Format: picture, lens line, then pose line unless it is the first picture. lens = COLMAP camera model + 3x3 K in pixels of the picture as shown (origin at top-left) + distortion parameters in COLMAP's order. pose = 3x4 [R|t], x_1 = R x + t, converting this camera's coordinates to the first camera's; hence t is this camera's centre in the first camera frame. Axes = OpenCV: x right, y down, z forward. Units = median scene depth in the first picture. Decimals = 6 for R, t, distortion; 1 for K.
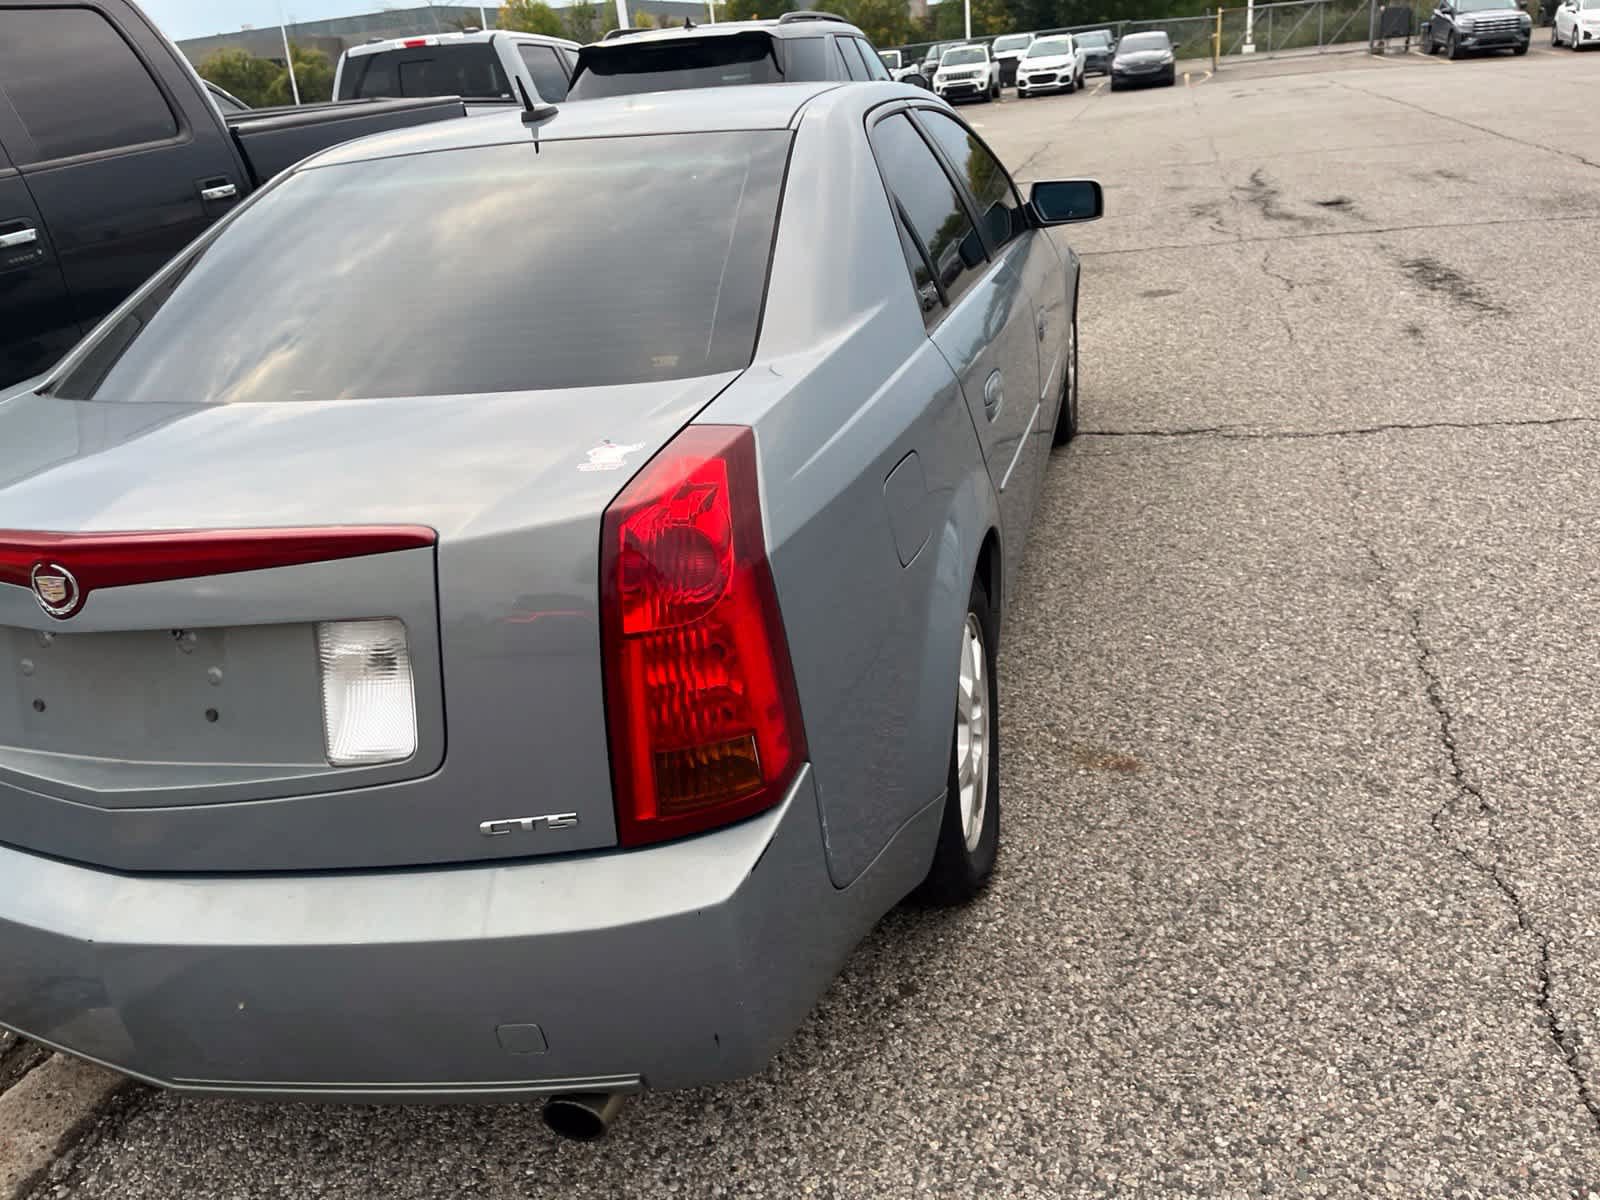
lens RADIAL K [[1207.6, 0, 788.6], [0, 1207.6, 603.2], [0, 0, 1]] dist [0.074752, -0.105622]
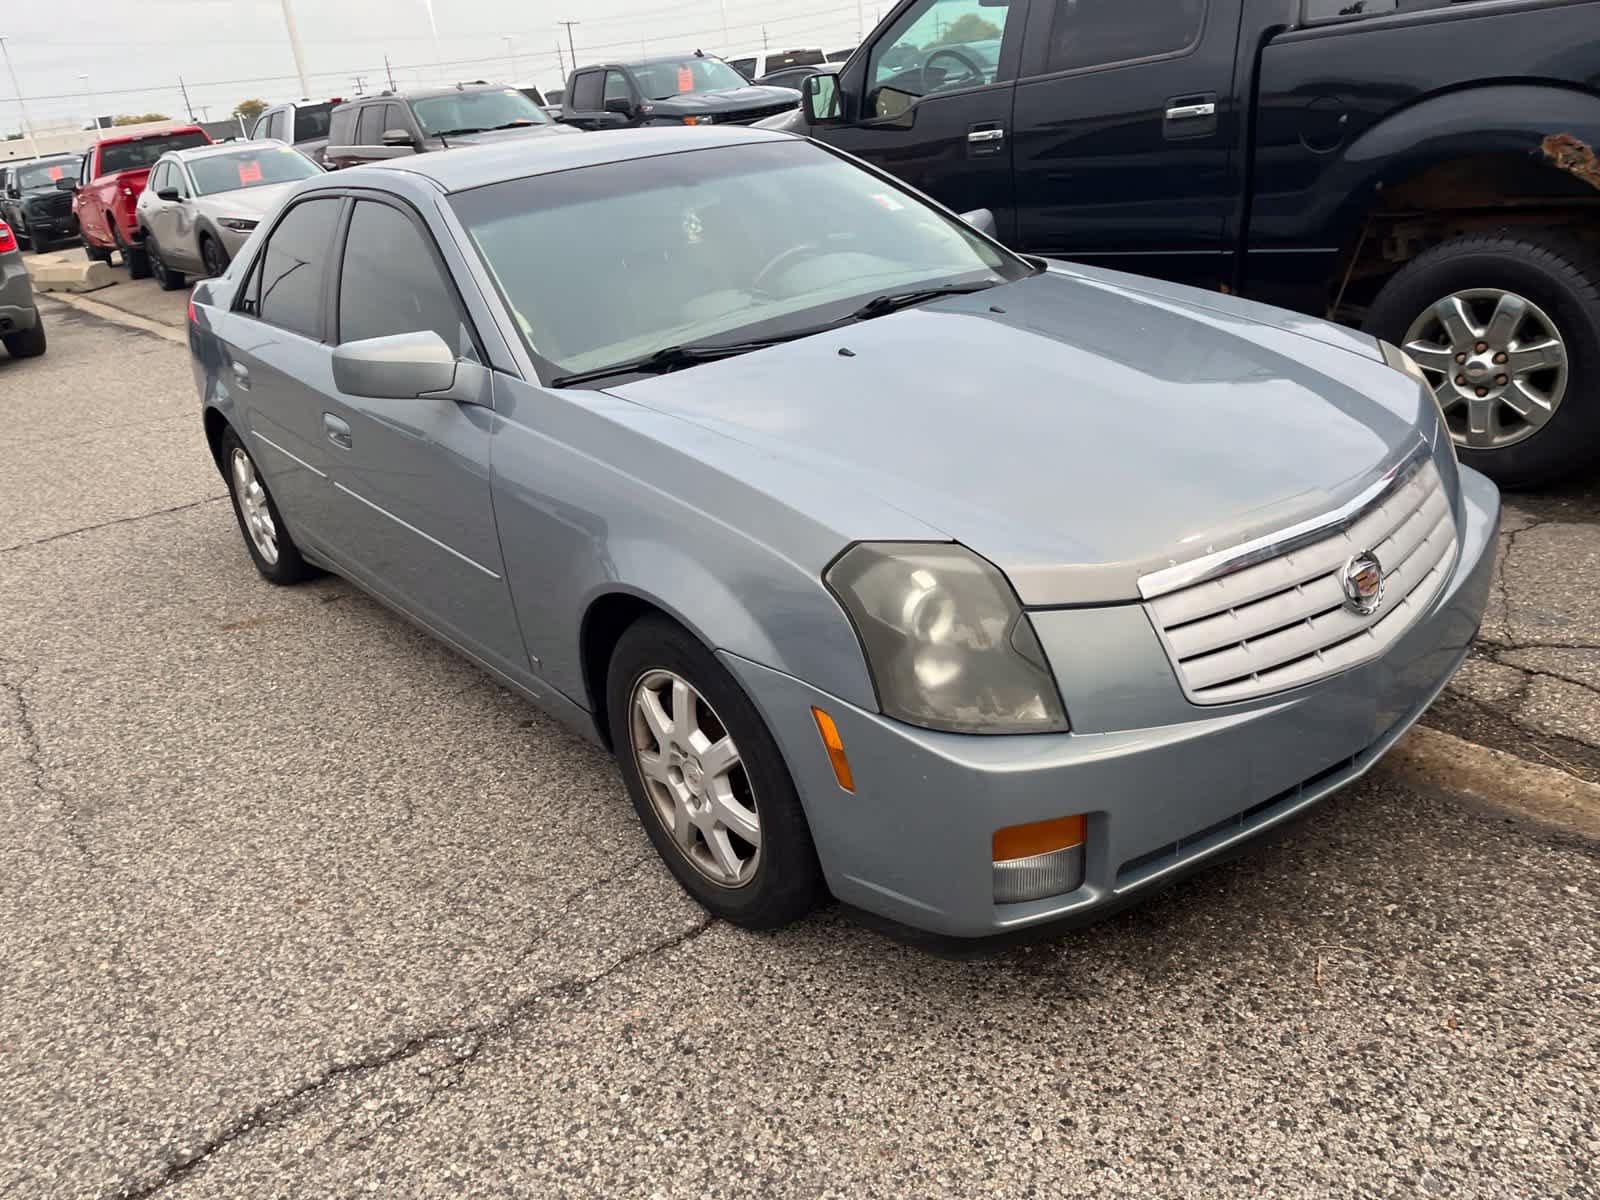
lens RADIAL K [[1207.6, 0, 789.0], [0, 1207.6, 620.6], [0, 0, 1]] dist [0.074752, -0.105622]
pose [[-0.578078, 0.467240, -0.668964, 0.856199], [-0.161594, 0.738038, 0.655124, -0.964977], [0.799821, 0.486814, -0.351140, 1.997770]]
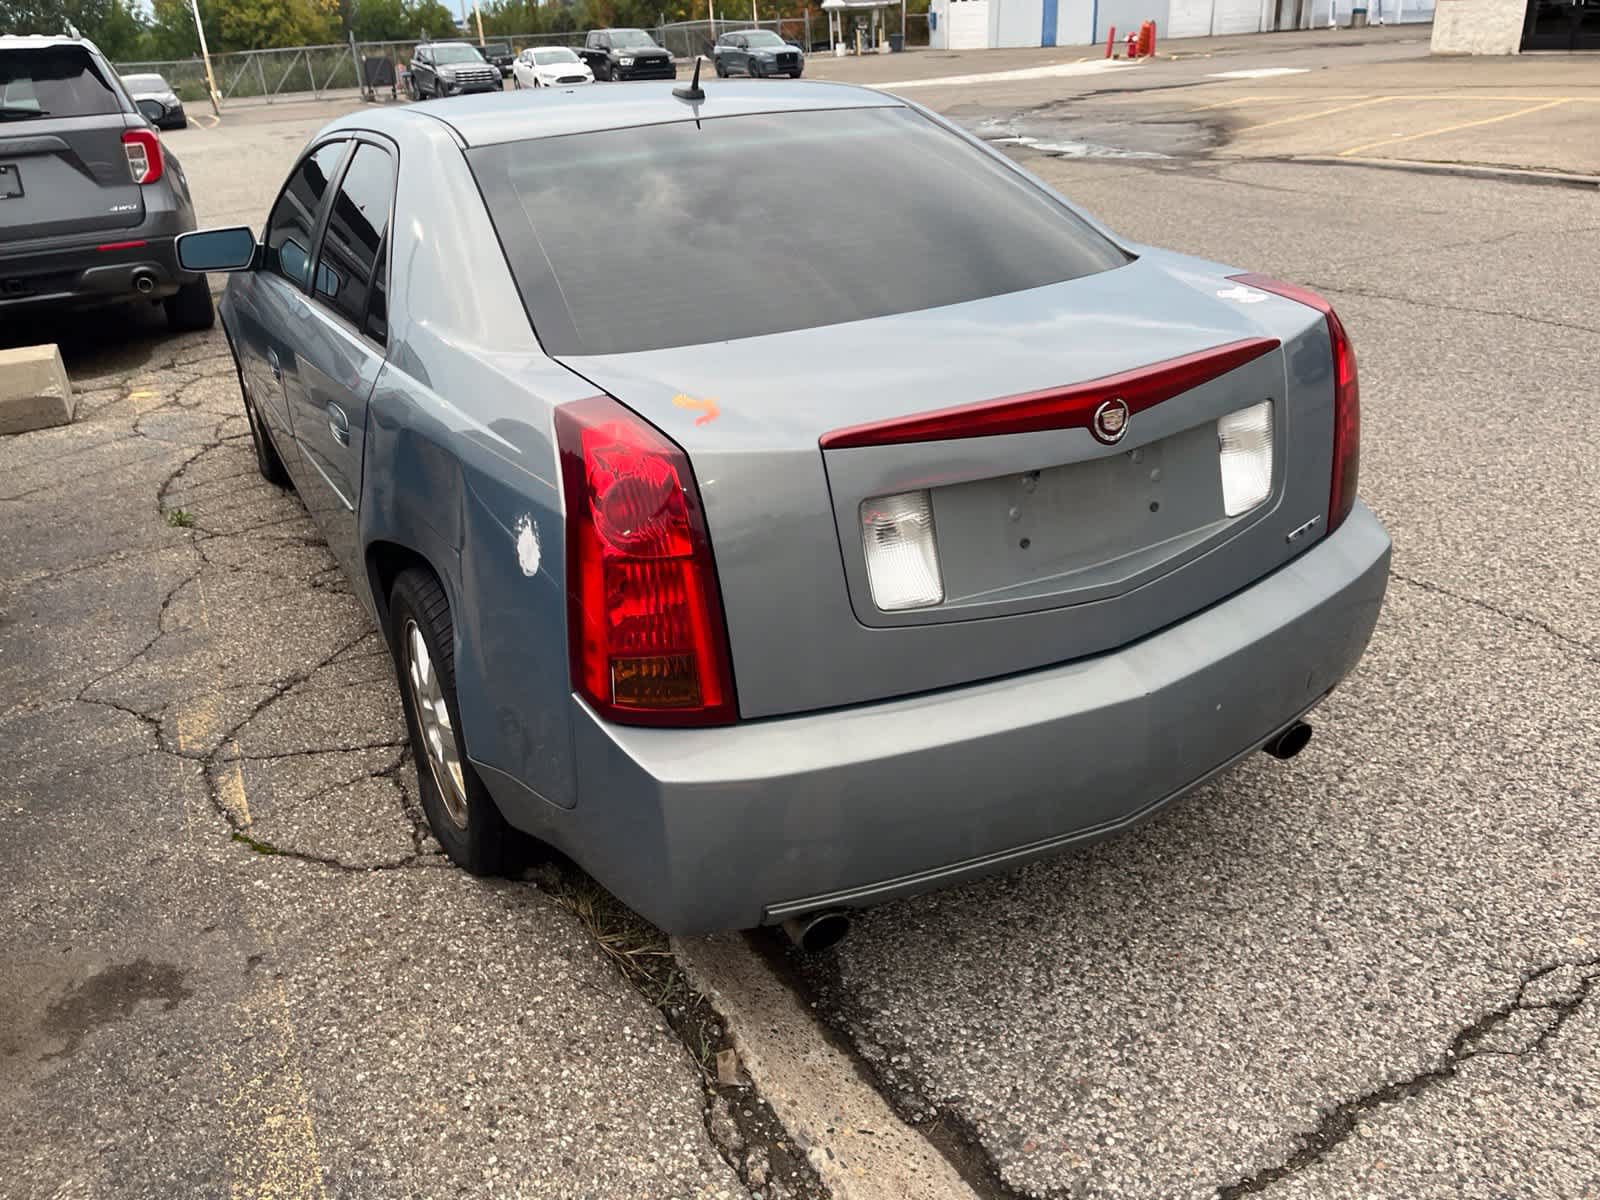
lens RADIAL K [[1207.6, 0, 781.3], [0, 1207.6, 601.0], [0, 0, 1]] dist [0.074752, -0.105622]
pose [[0.723826, -0.242066, 0.646127, -0.842877], [0.264681, 0.962212, 0.063974, -0.001466], [-0.637197, 0.124712, 0.760544, 0.132263]]
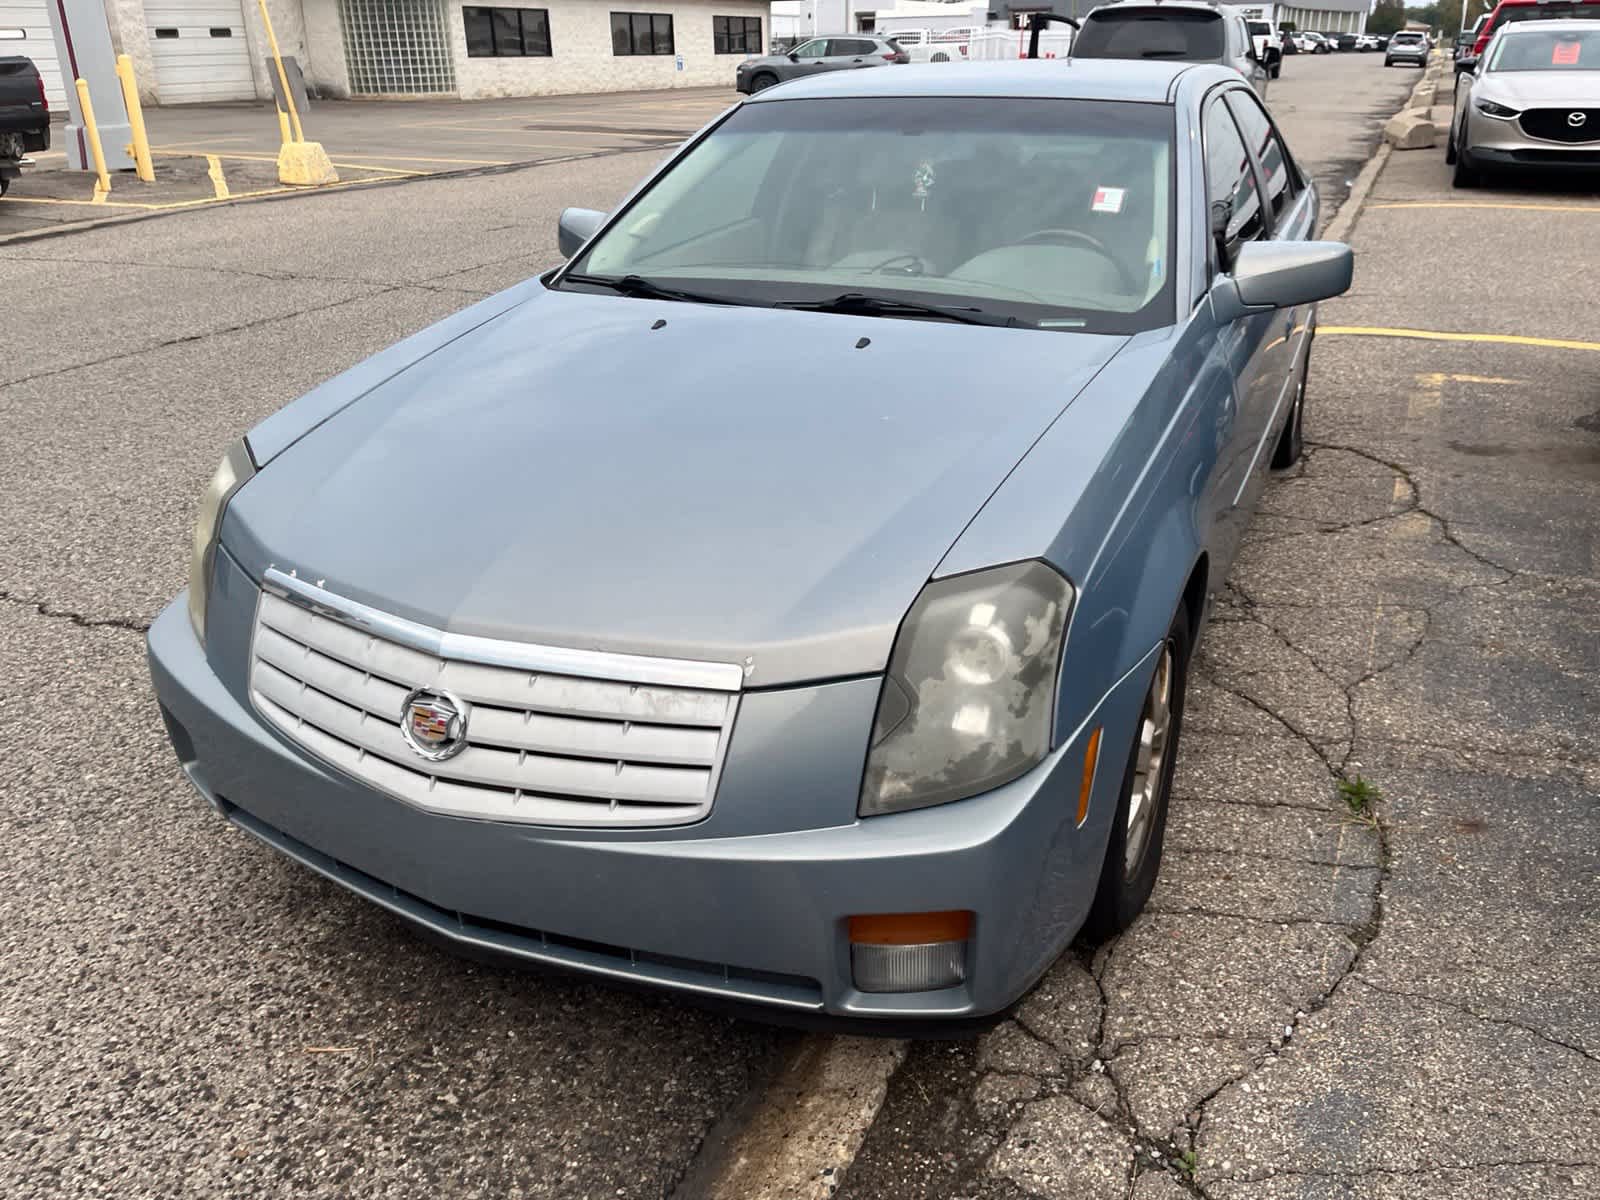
lens RADIAL K [[1207.6, 0, 812.1], [0, 1207.6, 604.9], [0, 0, 1]] dist [0.074752, -0.105622]
pose [[-0.980298, 0.030072, 0.195223, -0.145871], [0.164524, 0.671241, 0.722749, -1.012426], [-0.109308, 0.740629, -0.662964, 2.345511]]
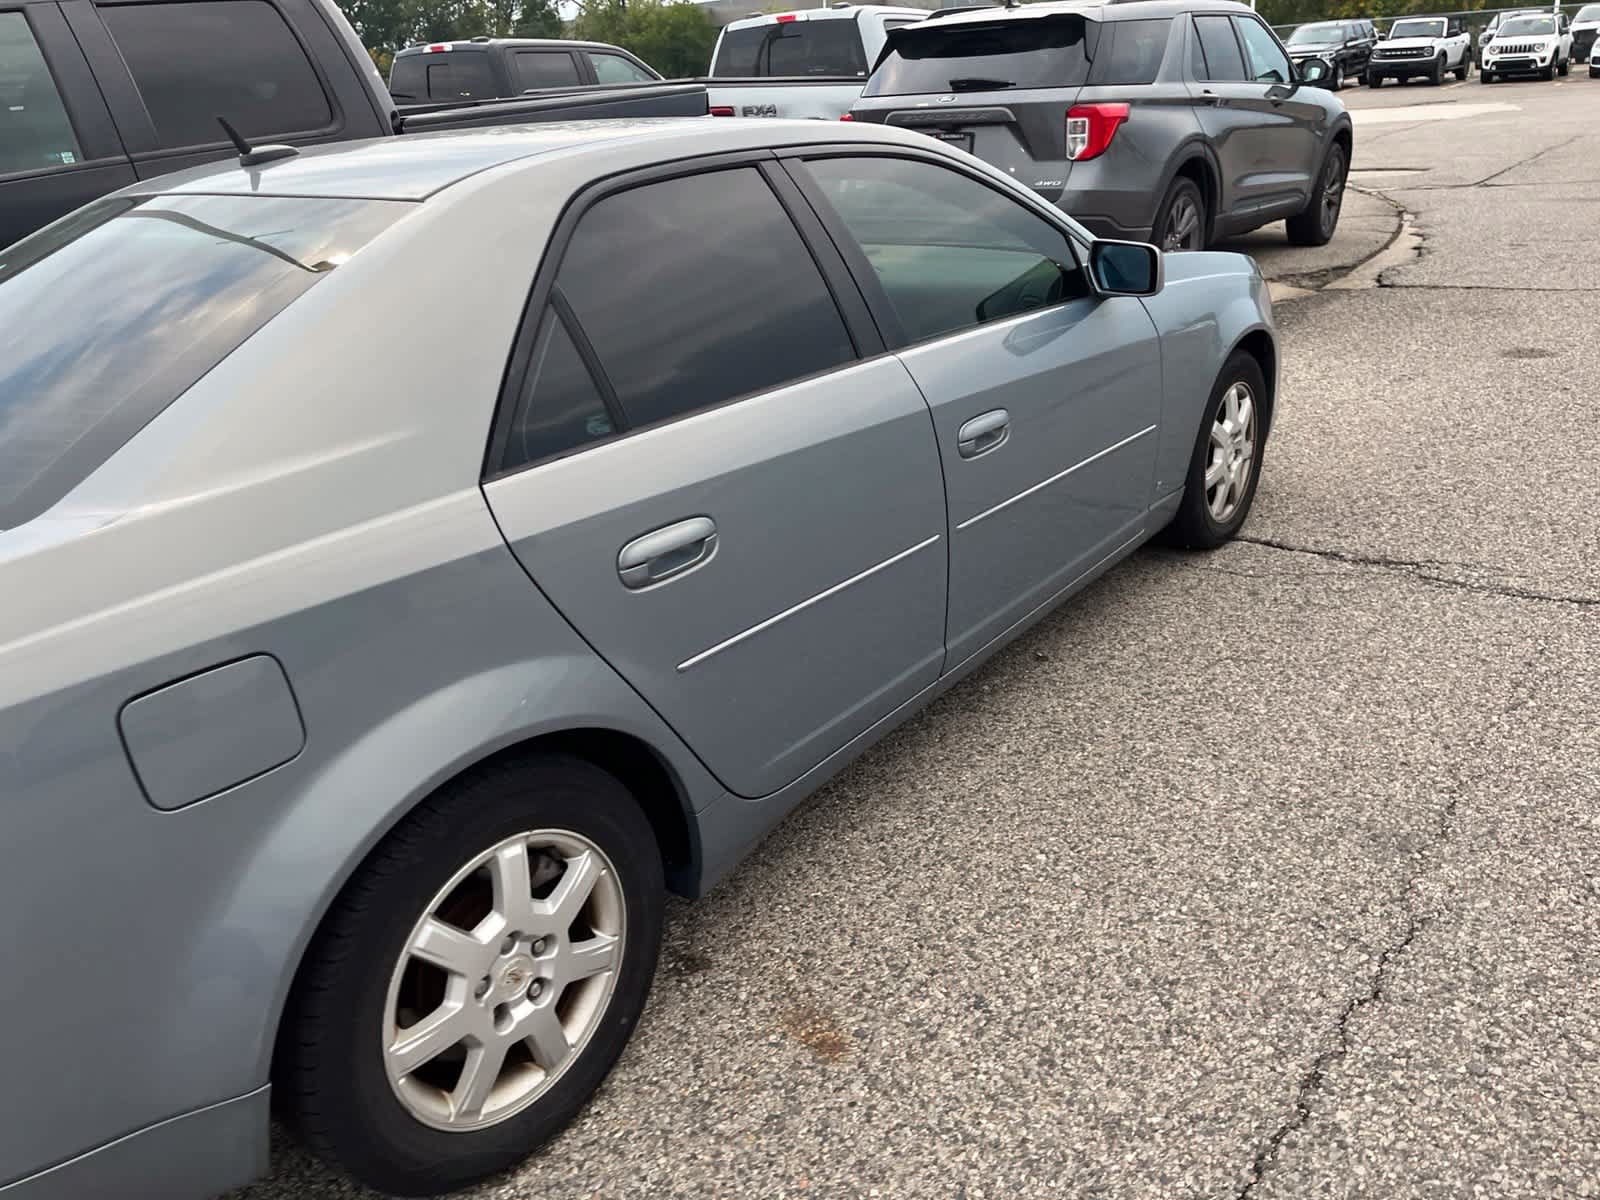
lens RADIAL K [[1207.6, 0, 788.8], [0, 1207.6, 593.9], [0, 0, 1]] dist [0.074752, -0.105622]
pose [[0.921806, 0.173903, -0.346454, 0.437941], [-0.166313, 0.984713, 0.051770, -0.168554], [0.350161, 0.009898, 0.936637, 0.255697]]
